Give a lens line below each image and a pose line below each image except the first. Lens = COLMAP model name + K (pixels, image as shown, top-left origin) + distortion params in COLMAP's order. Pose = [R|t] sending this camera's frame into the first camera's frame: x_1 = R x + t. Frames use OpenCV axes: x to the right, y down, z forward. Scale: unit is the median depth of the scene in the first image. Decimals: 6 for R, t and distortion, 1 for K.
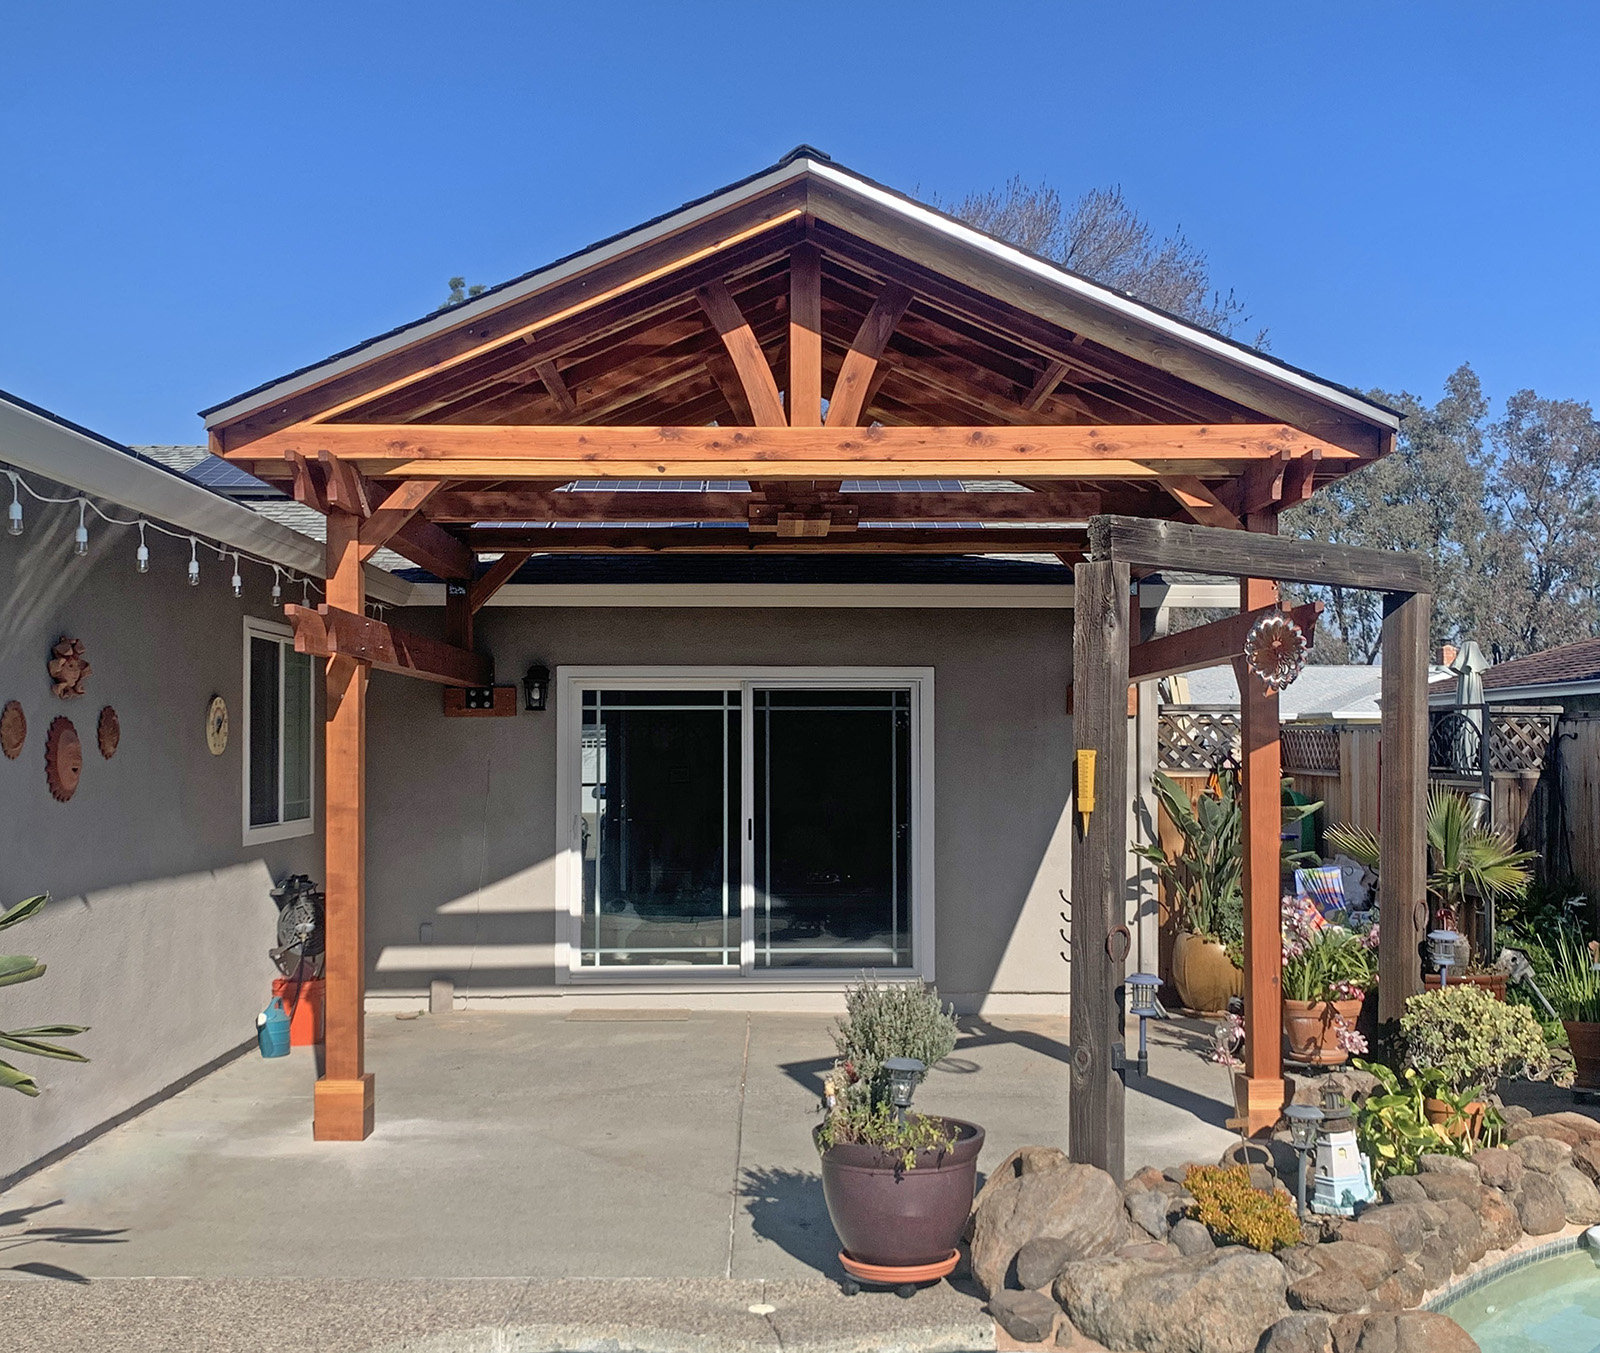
lens RADIAL K [[1765.6, 0, 833.3], [0, 1765.6, 709.8], [0, 0, 1]] dist [0.052475, 0.000000]
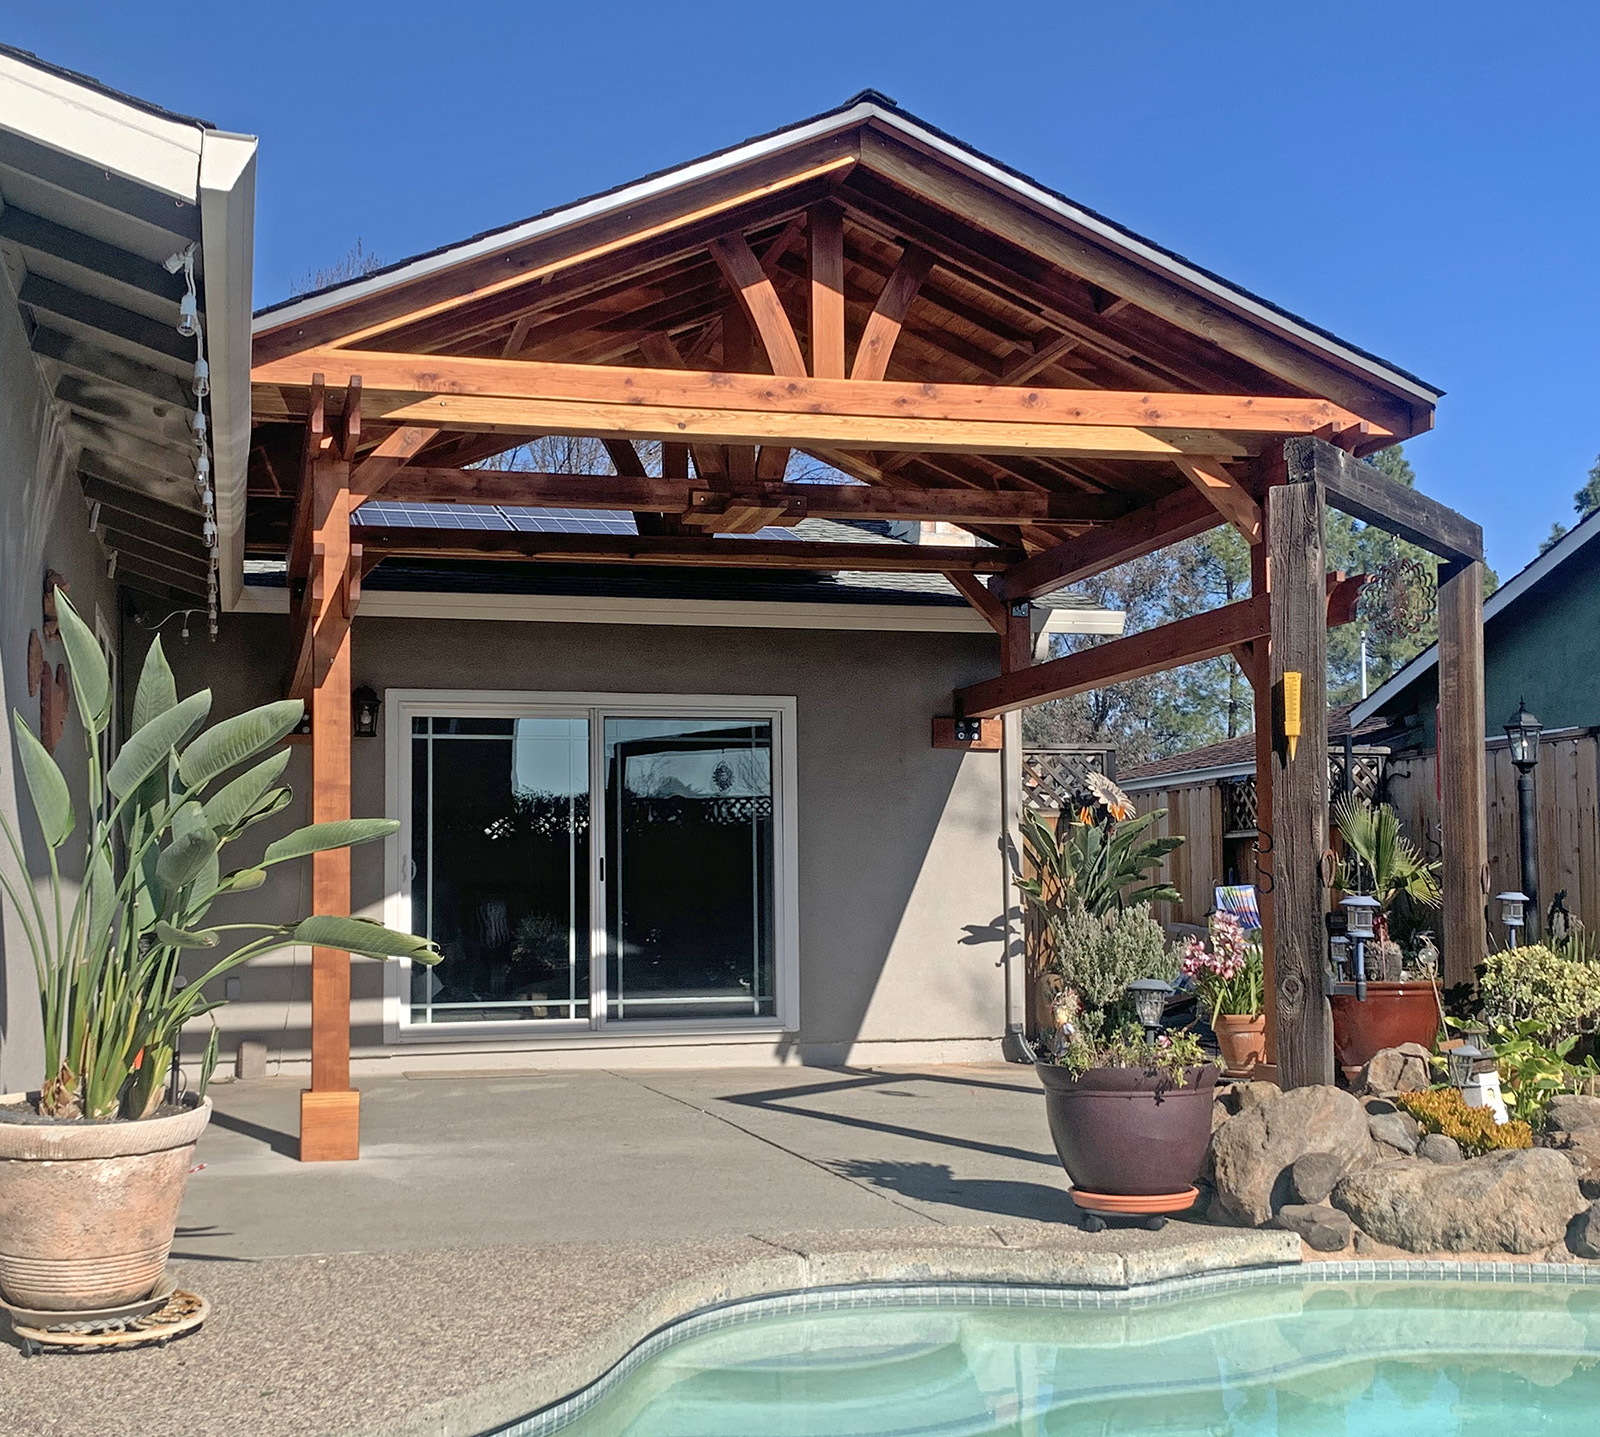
lens RADIAL K [[1899.5, 0, 799.4], [0, 1899.5, 723.3], [0, 0, 1]] dist [0.042171, 0.000000]
pose [[0.977665, 0.011475, 0.209855, -0.243659], [0.000985, 0.998247, -0.059177, 0.079697], [-0.210166, 0.058062, 0.975940, 0.015503]]
